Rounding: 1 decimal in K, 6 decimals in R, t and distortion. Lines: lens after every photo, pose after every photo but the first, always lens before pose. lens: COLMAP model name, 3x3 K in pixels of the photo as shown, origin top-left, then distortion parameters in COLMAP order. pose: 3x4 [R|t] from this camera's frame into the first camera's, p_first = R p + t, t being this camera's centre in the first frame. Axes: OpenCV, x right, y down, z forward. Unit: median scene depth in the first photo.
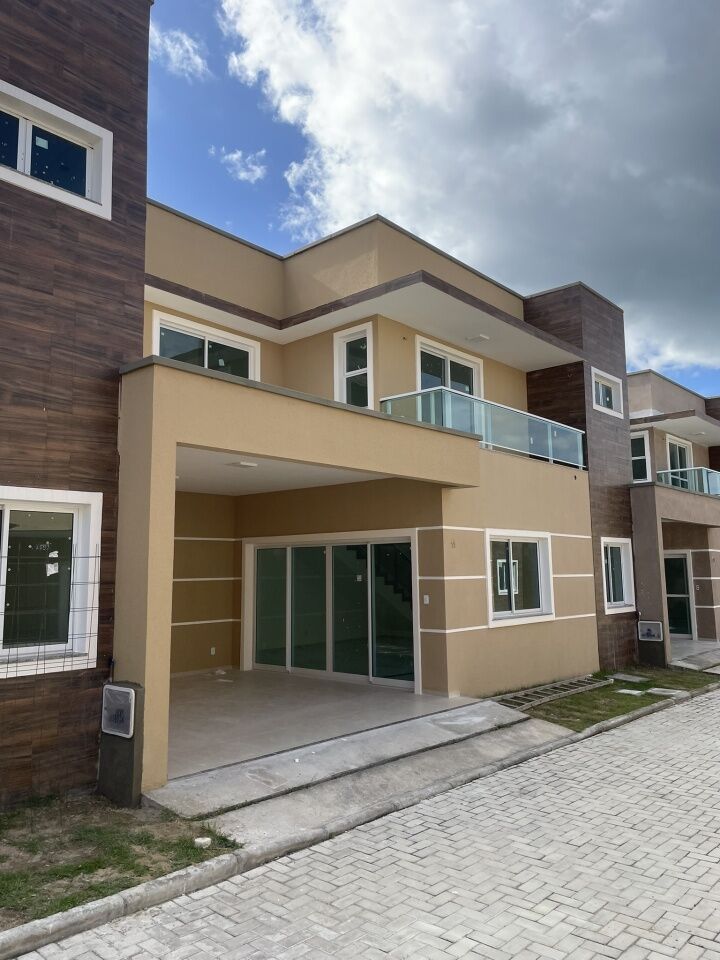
lens RADIAL K [[718.7, 0, 360.0], [0, 718.7, 480.0], [0, 0, 1]] dist [0.115795, -0.161360]
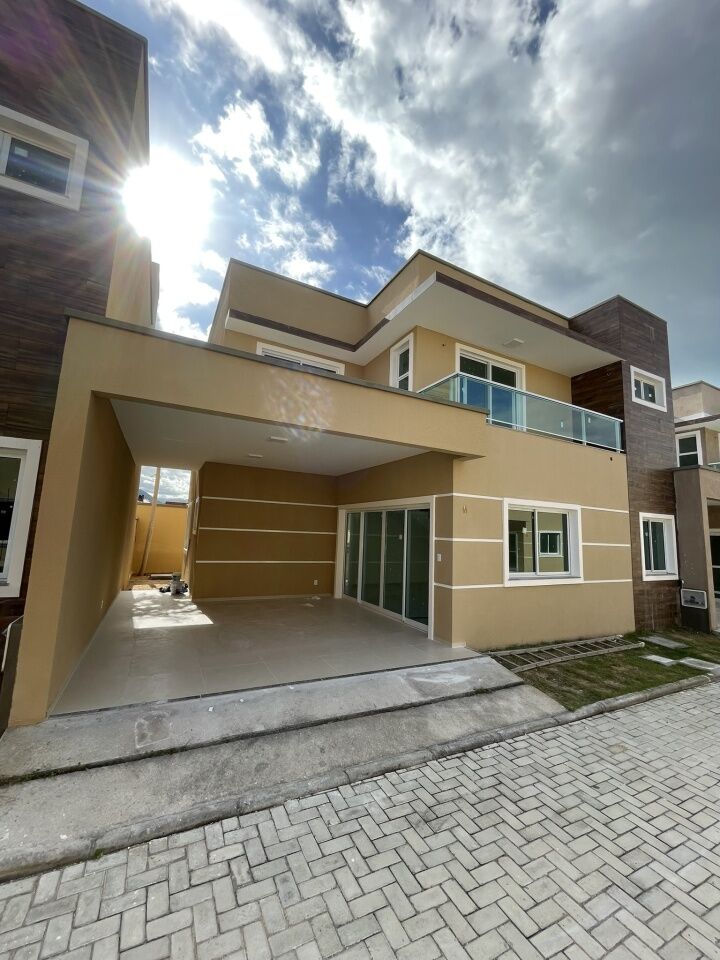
lens RADIAL K [[391.2, 0, 360.0], [0, 391.2, 480.0], [0, 0, 1]] dist [-0.000861, -0.000578]
pose [[0.934540, -0.000199, -0.355859, 0.170946], [-0.004294, 0.999921, -0.011835, 0.045134], [0.355833, 0.012588, 0.934465, 0.332510]]
